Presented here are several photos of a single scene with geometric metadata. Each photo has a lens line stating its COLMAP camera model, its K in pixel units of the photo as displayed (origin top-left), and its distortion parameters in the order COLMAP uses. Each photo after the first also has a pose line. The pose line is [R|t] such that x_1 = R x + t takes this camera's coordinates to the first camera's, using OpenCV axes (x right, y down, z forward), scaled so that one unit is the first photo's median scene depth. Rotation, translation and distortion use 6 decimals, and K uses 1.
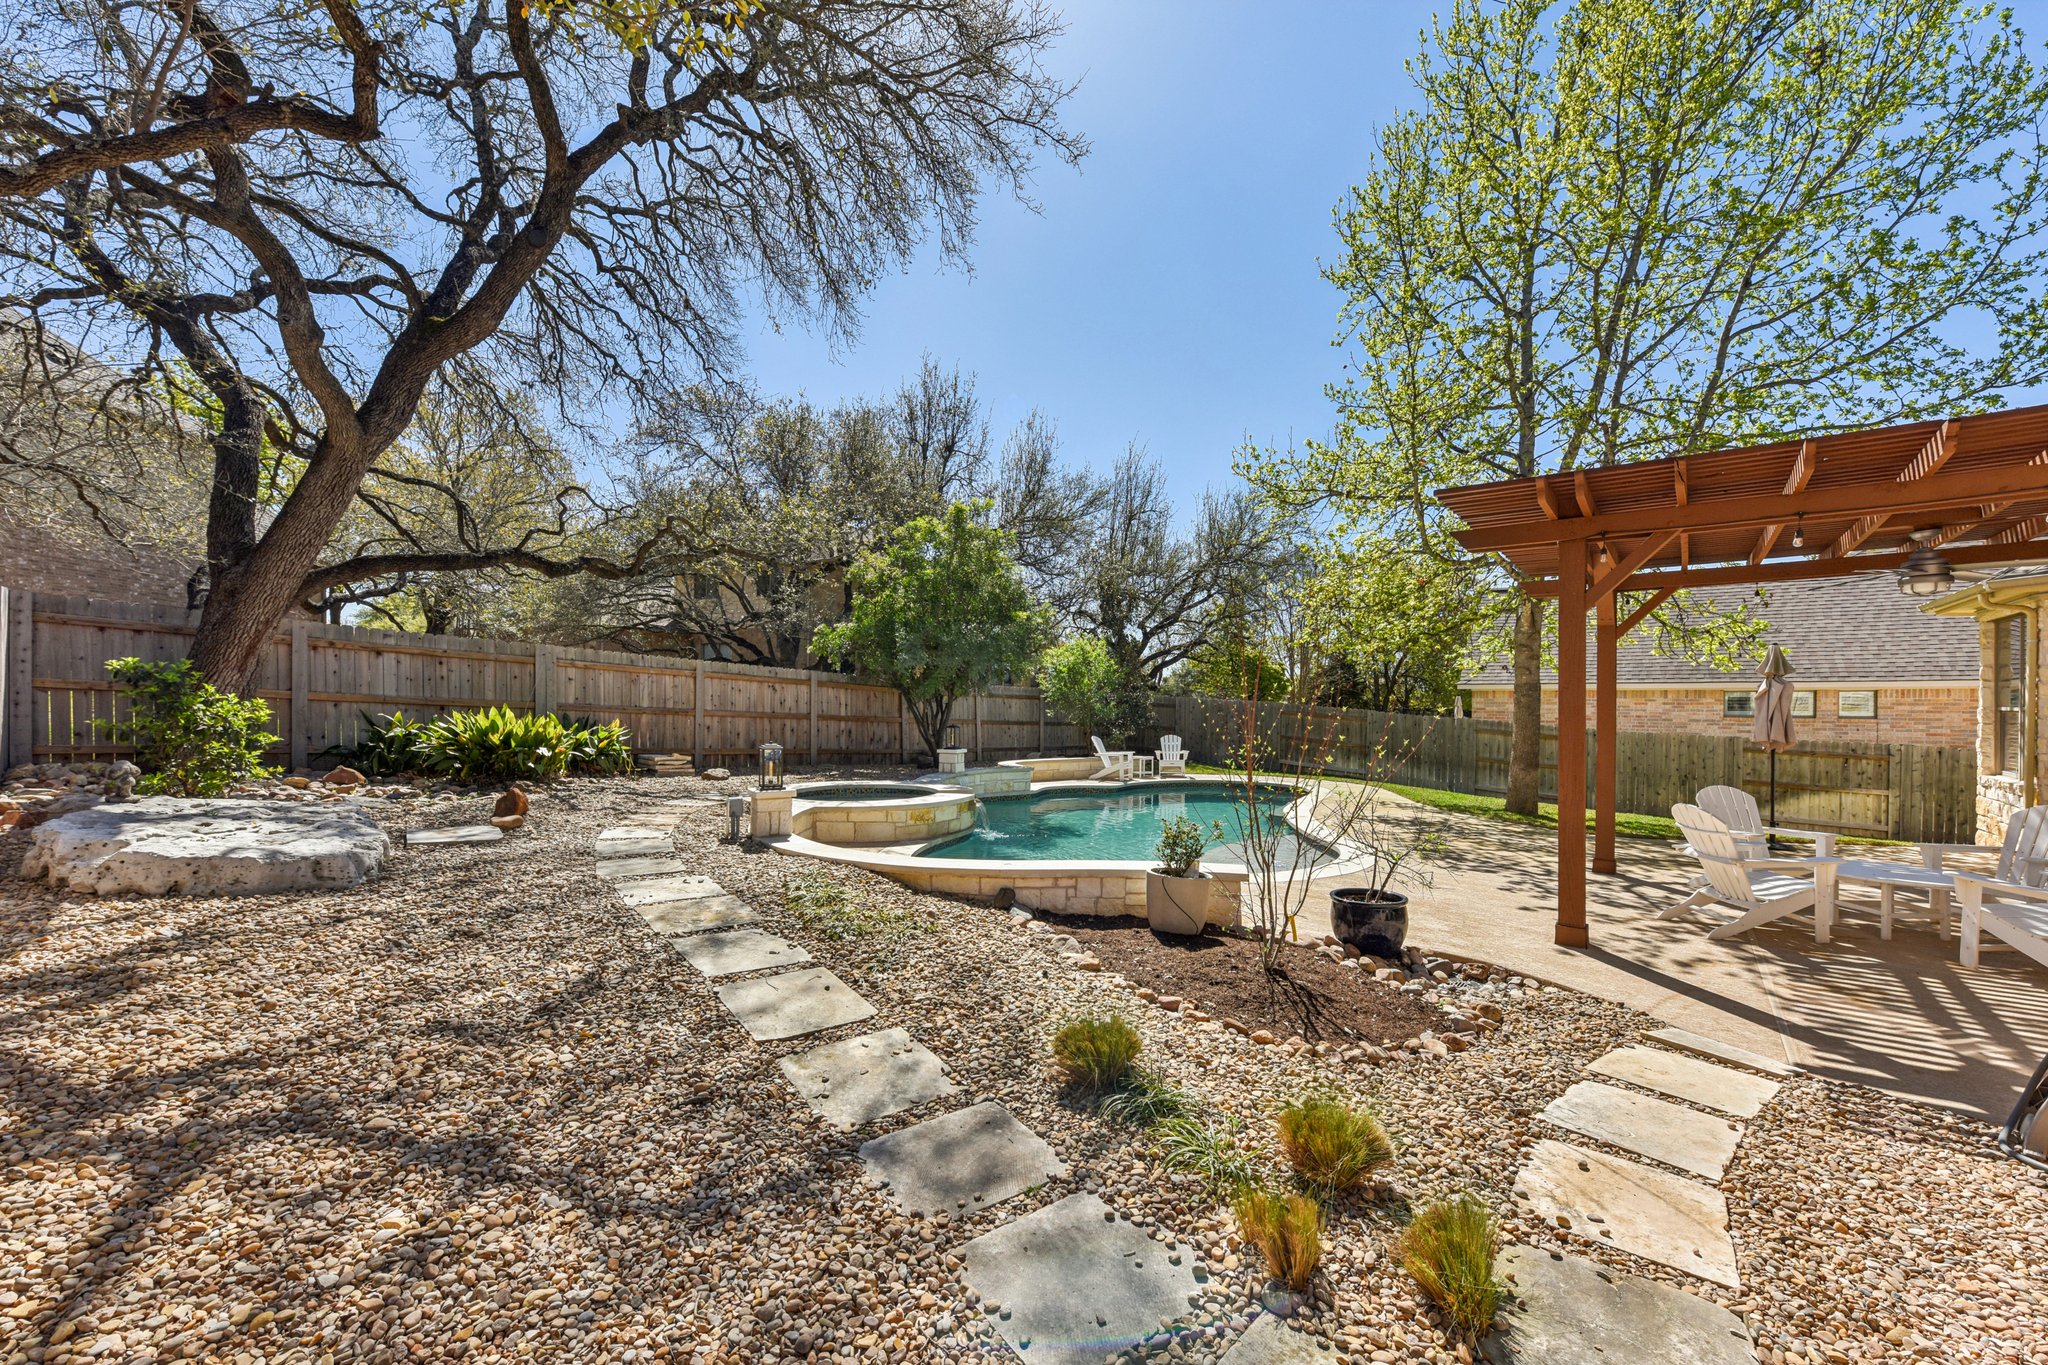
lens RADIAL K [[819.5, 0, 1021.9], [0, 819.5, 720.7], [0, 0, 1]] dist [-0.000595, 0.000052]
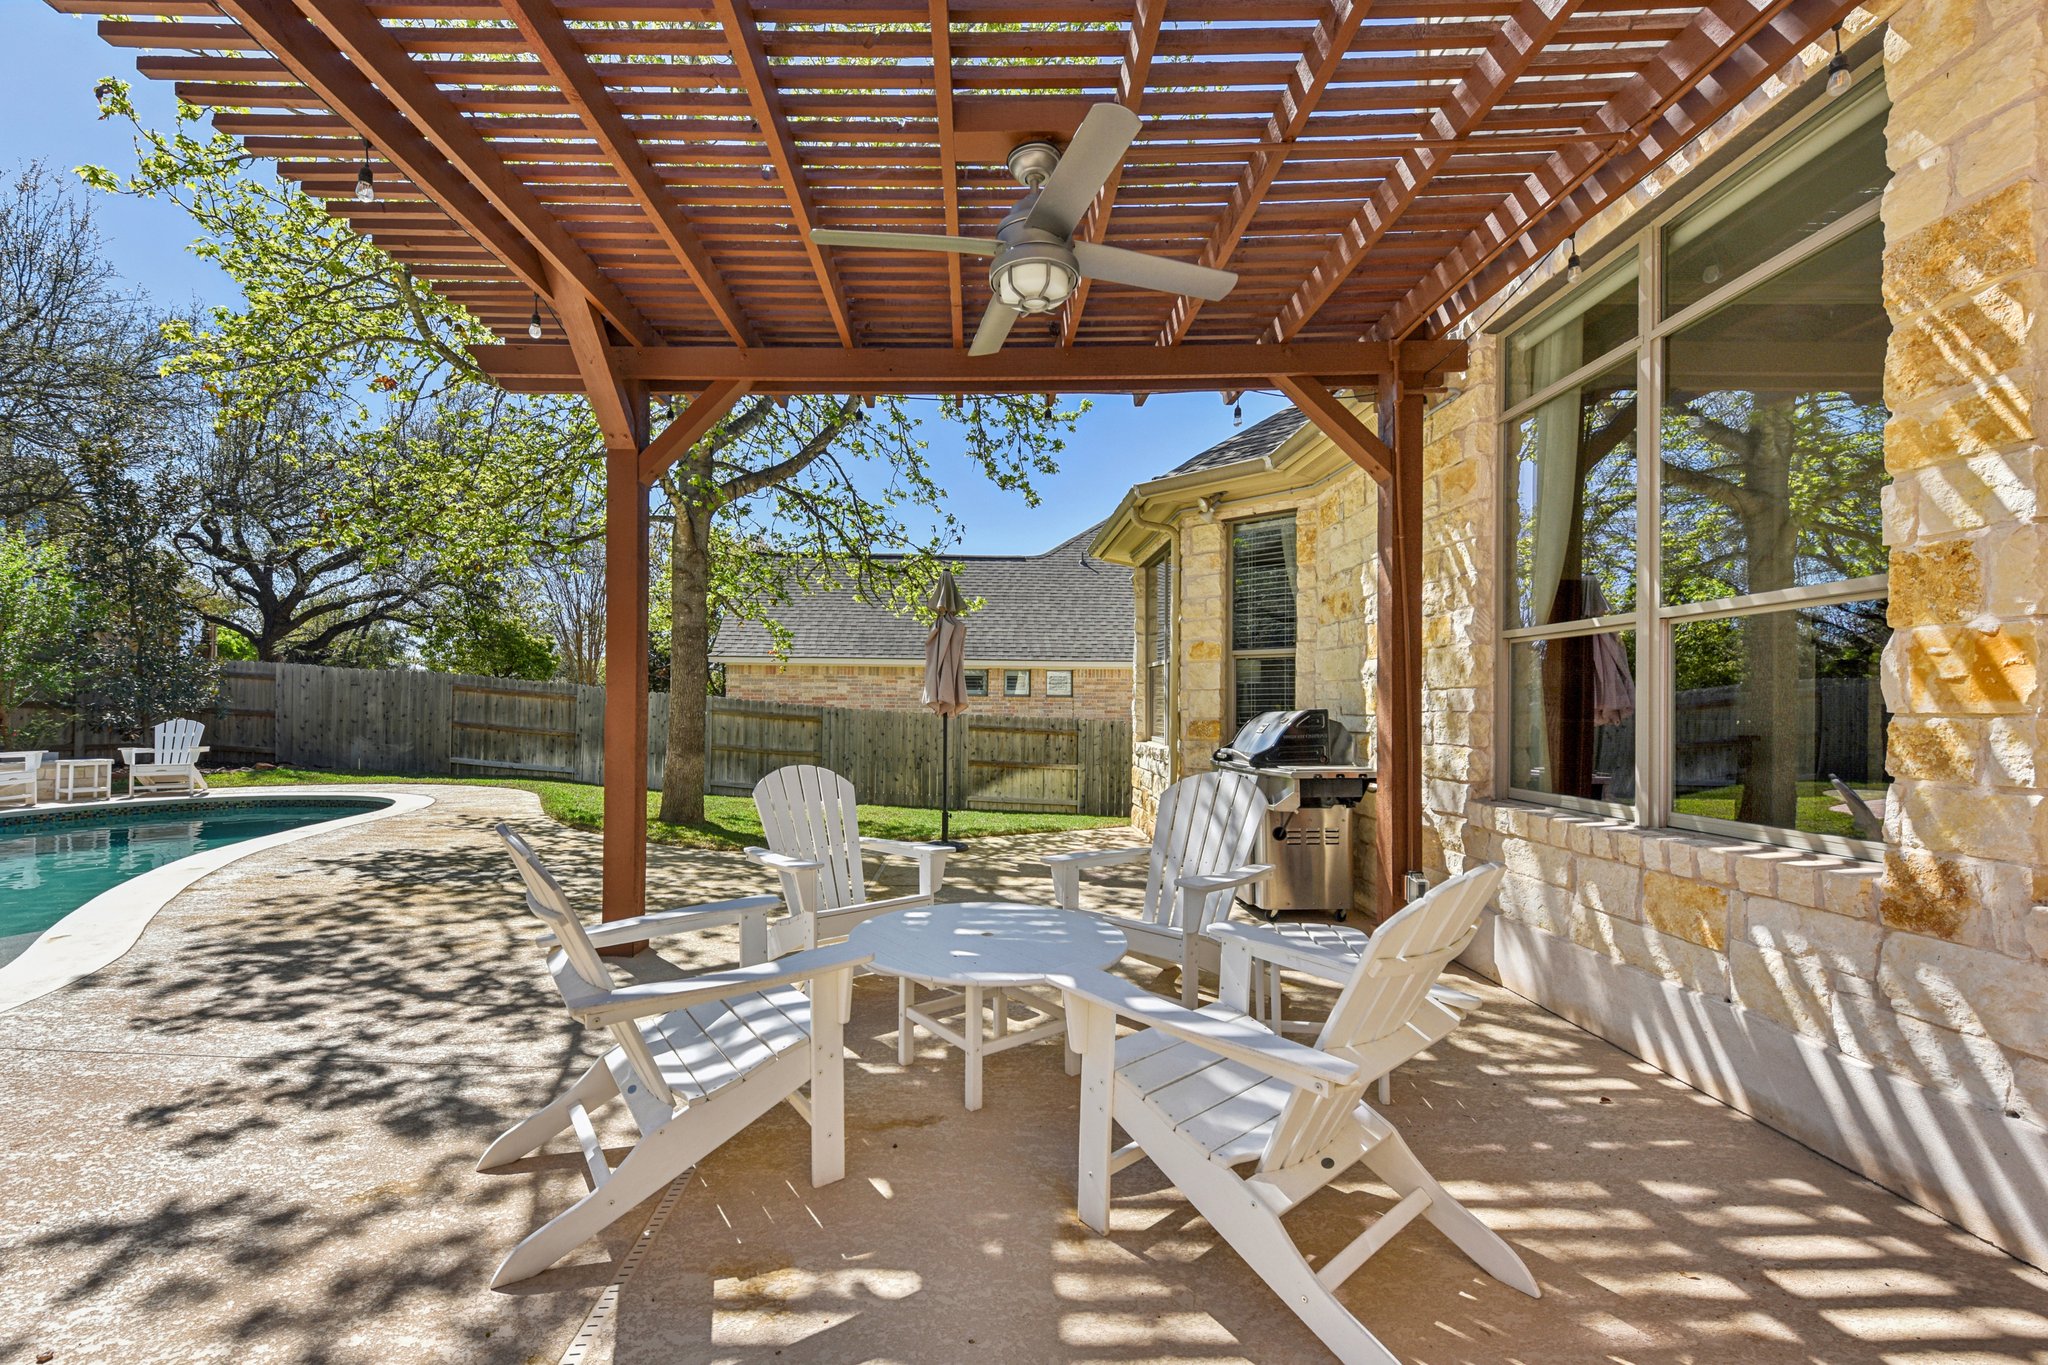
lens RADIAL K [[819.5, 0, 1021.9], [0, 819.5, 720.7], [0, 0, 1]] dist [-0.000595, 0.000052]
pose [[0.748136, -0.005748, 0.663520, 0.458230], [0.004172, 0.999983, 0.003959, 0.034839], [-0.663532, -0.000194, 0.748148, 0.390018]]
